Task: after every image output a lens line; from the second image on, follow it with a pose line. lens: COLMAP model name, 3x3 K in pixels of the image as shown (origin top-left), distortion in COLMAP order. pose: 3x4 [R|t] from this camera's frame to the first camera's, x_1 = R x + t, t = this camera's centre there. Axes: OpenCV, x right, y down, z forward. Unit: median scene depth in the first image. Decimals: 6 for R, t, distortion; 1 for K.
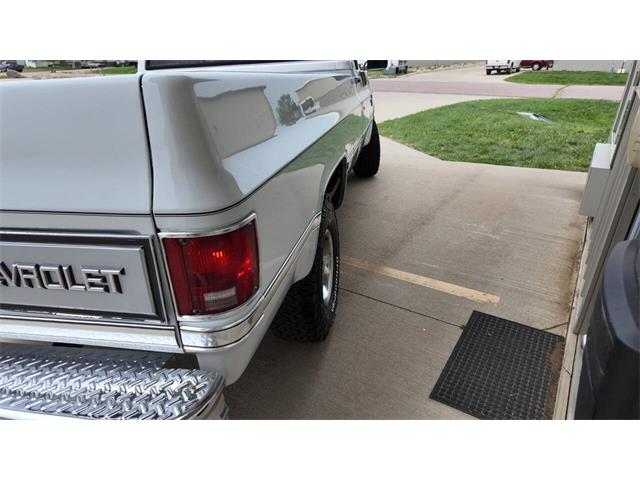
lens RADIAL K [[374.2, 0, 326.8], [0, 374.2, 237.7], [0, 0, 1]] dist [0.030846, -0.020663]
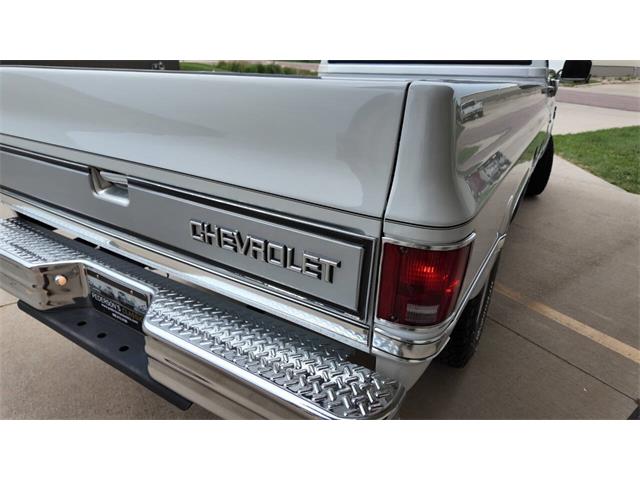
lens RADIAL K [[374.2, 0, 326.6], [0, 374.2, 237.9], [0, 0, 1]] dist [0.030846, -0.020663]
pose [[0.930574, 0.205248, -0.303158, -0.208885], [-0.203135, 0.978380, 0.038850, -0.013817], [0.304578, 0.025430, 0.952148, -0.012946]]
